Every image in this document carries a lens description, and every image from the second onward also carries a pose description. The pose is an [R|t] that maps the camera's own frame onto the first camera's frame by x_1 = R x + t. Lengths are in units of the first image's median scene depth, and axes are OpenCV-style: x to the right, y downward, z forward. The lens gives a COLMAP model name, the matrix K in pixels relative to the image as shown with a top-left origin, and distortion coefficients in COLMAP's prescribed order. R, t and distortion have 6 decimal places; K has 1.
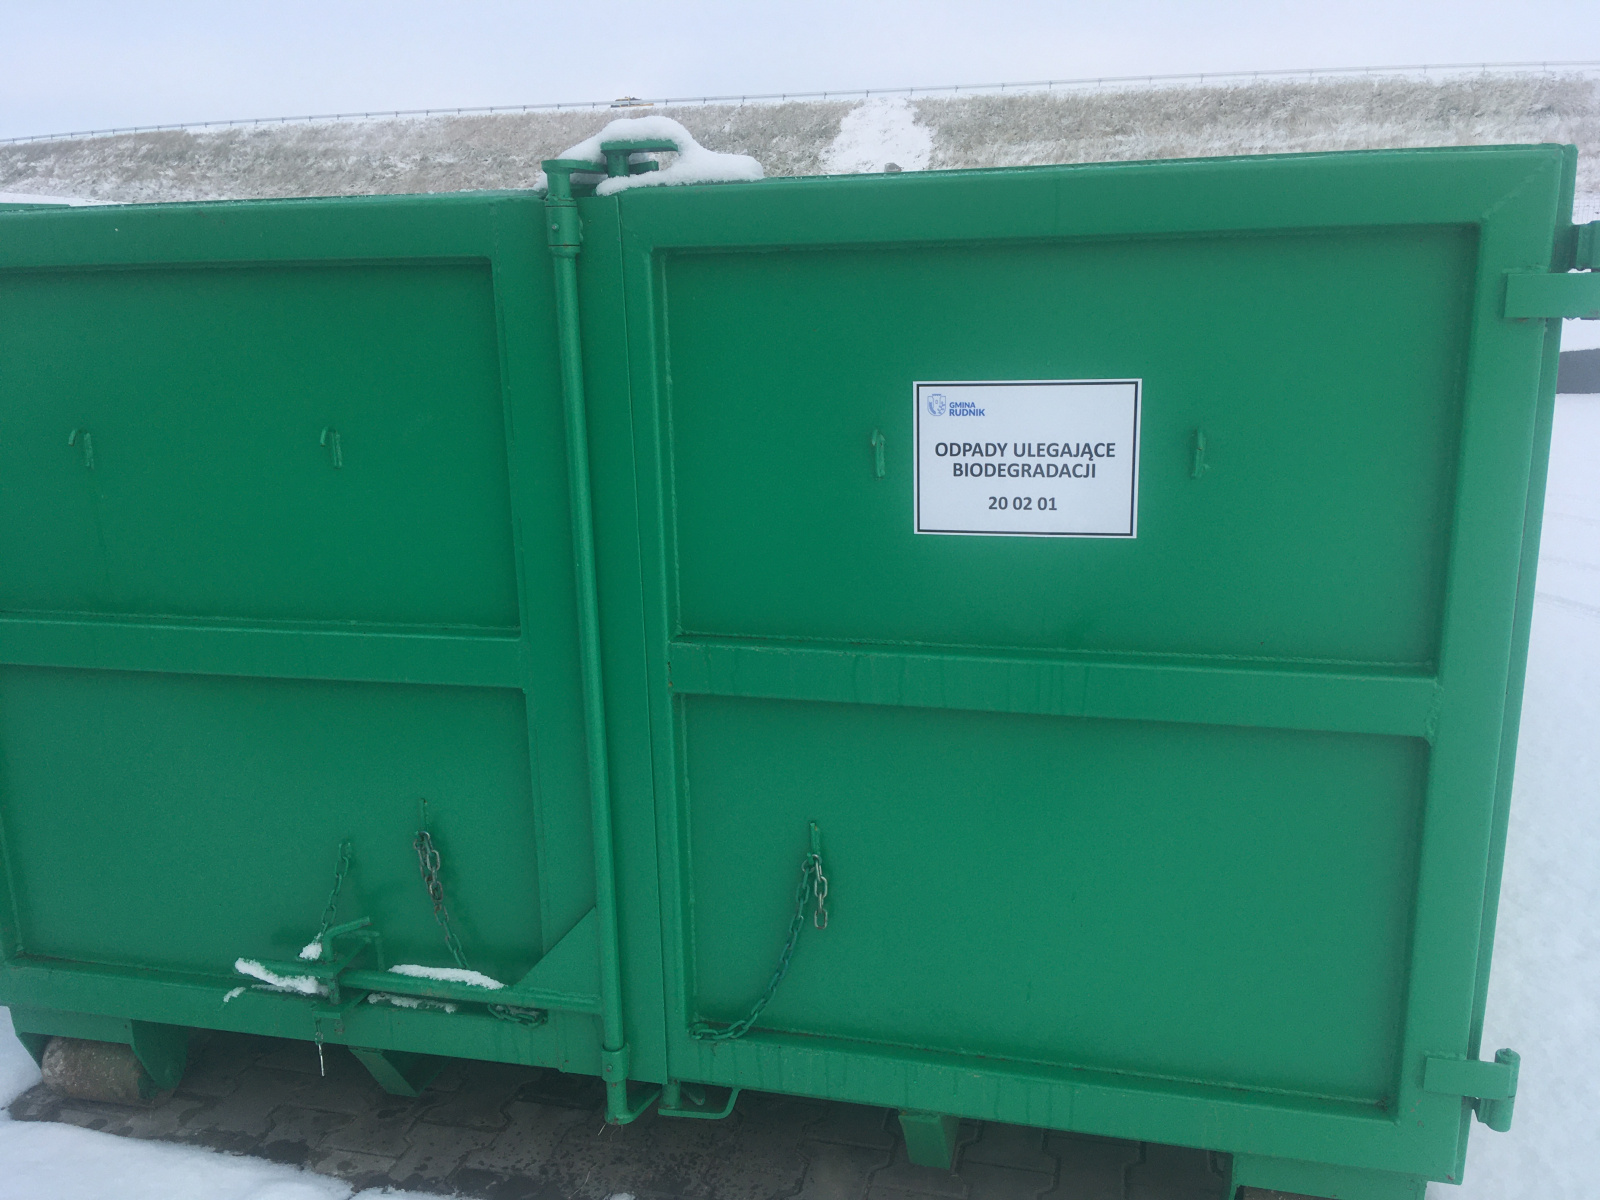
lens RADIAL K [[1321.5, 0, 800.0], [0, 1321.5, 600.0], [0, 0, 1]] dist [0.043249, -0.104200]
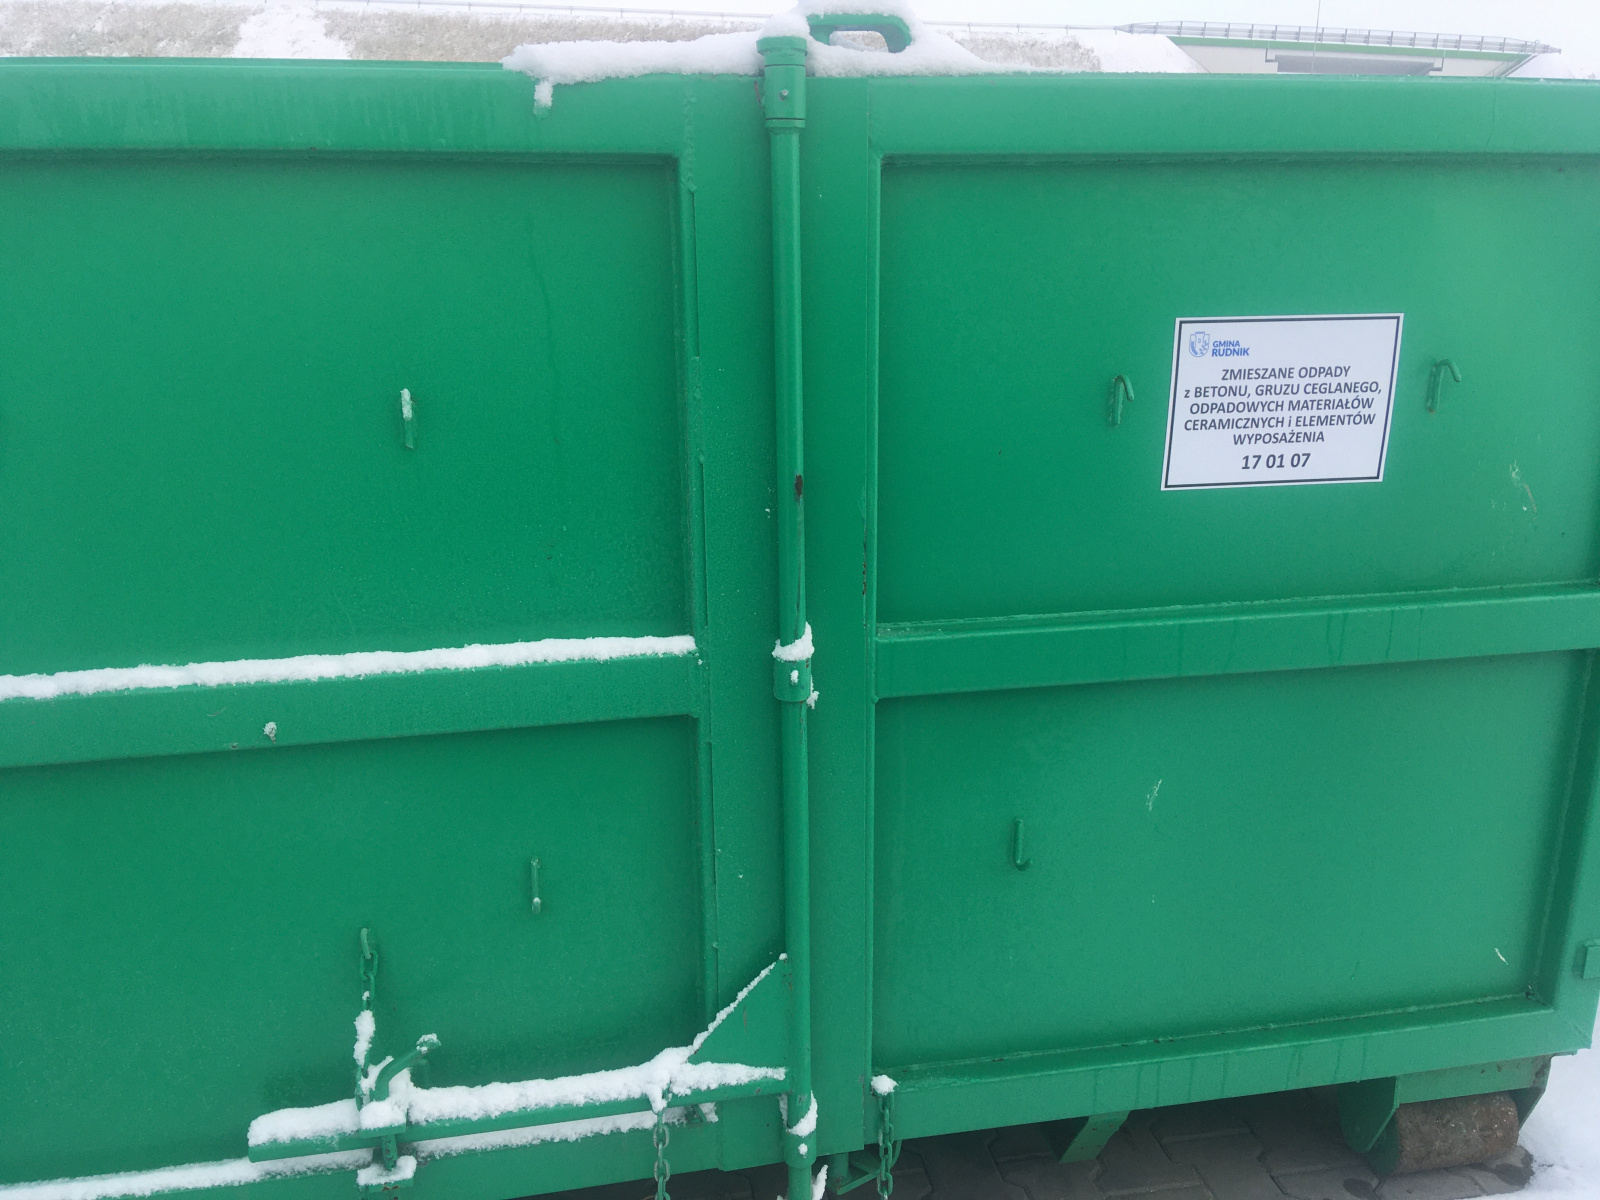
lens RADIAL K [[1321.5, 0, 800.0], [0, 1321.5, 600.0], [0, 0, 1]] dist [0.043249, -0.104200]
pose [[0.903123, -0.096197, 0.418467, -0.513051], [0.076903, 0.995061, 0.062773, -0.051582], [-0.422438, -0.024510, 0.906060, 0.293673]]
